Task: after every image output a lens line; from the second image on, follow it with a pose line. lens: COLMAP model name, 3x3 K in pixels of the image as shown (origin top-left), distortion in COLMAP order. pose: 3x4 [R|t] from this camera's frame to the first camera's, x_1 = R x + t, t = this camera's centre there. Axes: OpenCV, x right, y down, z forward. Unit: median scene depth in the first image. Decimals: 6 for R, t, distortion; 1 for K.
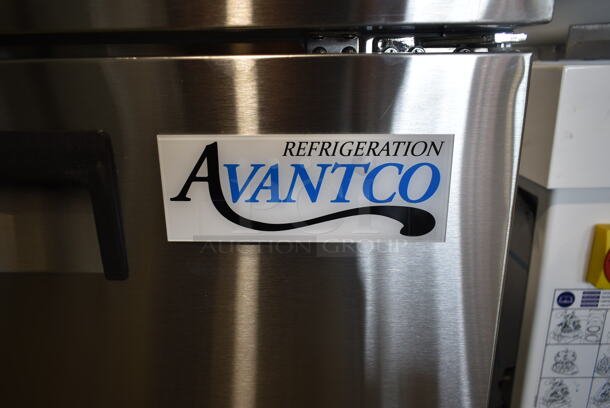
lens RADIAL K [[466.2, 0, 305.0], [0, 466.2, 204.0], [0, 0, 1]] dist [0.000349, -0.002490]
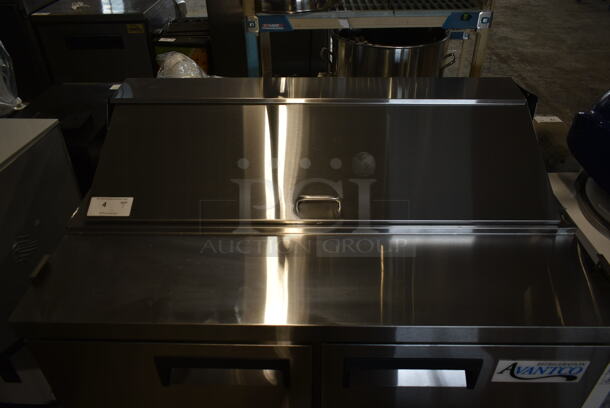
lens RADIAL K [[466.2, 0, 305.0], [0, 466.2, 204.0], [0, 0, 1]] dist [0.000349, -0.002490]
pose [[0.999768, -0.009540, 0.019331, -1.527915], [0.002708, 0.945228, 0.326400, -1.990665], [-0.021386, -0.326272, 0.945034, -1.499984]]
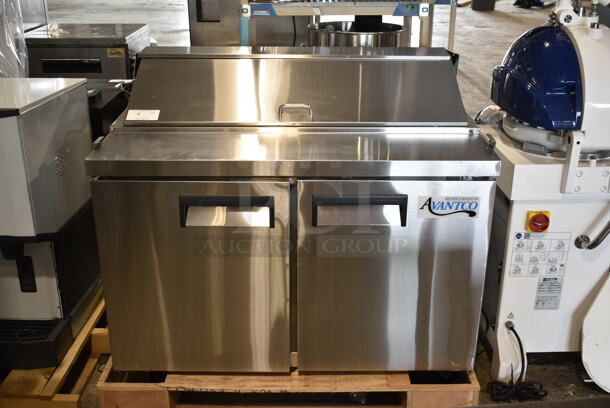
lens RADIAL K [[697.0, 0, 305.0], [0, 697.0, 204.0], [0, 0, 1]] dist [-0.000220, 0.007436]
pose [[0.999061, 0.000988, 0.043305, -1.570365], [-0.004701, 0.996309, 0.085711, -0.588353], [-0.043061, -0.085834, 0.995378, -5.305896]]
